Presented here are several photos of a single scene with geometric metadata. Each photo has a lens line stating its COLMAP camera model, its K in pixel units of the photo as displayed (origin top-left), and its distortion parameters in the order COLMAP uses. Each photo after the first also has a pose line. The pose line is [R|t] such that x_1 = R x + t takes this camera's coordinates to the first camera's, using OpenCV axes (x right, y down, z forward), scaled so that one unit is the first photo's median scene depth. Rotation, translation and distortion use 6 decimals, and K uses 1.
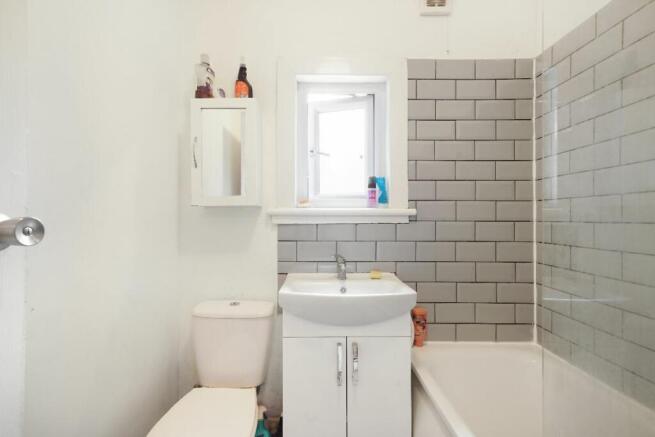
lens RADIAL K [[282.9, 0, 327.1], [0, 282.9, 219.7], [0, 0, 1]] dist [0.000376, -0.000170]
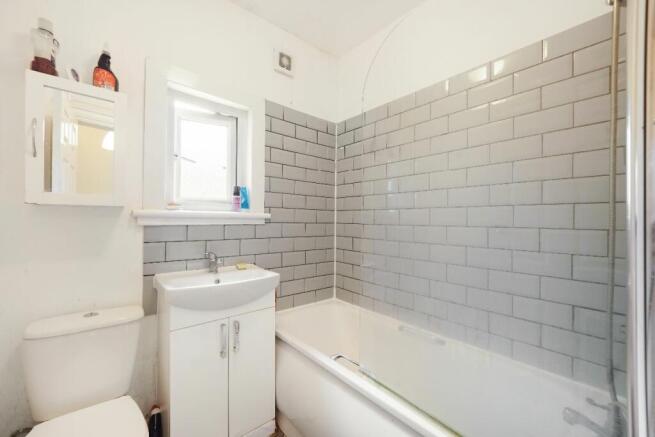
lens RADIAL K [[259.5, 0, 327.7], [0, 259.5, 220.0], [0, 0, 1]] dist [-0.000700, 0.000256]
pose [[0.757805, 0.010196, 0.652401, -0.278170], [-0.010509, 0.999939, -0.003421, -0.007349], [-0.652396, -0.004263, 0.757866, -0.104489]]
